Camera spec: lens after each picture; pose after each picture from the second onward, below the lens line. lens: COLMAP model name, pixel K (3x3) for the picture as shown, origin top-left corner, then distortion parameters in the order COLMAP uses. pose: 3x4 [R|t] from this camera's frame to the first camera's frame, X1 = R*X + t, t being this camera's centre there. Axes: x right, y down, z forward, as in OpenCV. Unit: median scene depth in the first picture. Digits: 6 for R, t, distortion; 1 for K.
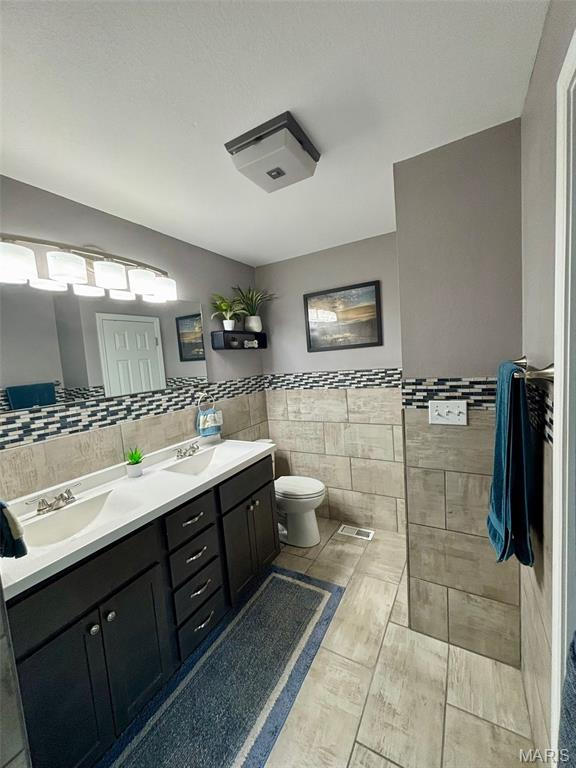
lens RADIAL K [[311.5, 0, 288.1], [0, 311.5, 383.3], [0, 0, 1]] dist [-0.004470, -0.000106]
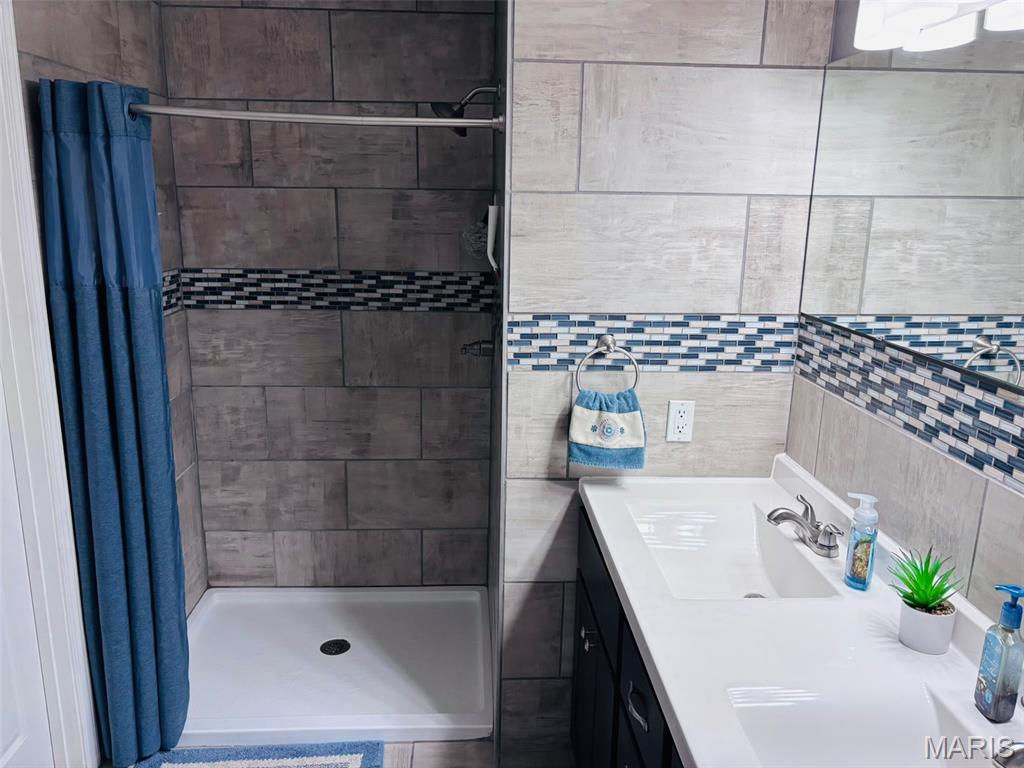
lens RADIAL K [[771.8, 0, 511.5], [0, 771.8, 384.2], [0, 0, 1]] dist [0.046658, -0.032096]
pose [[-0.836682, 0.168156, -0.521236, 0.213548], [-0.020896, 0.941207, 0.337185, -0.202509], [0.547291, 0.293008, -0.783977, 1.401502]]
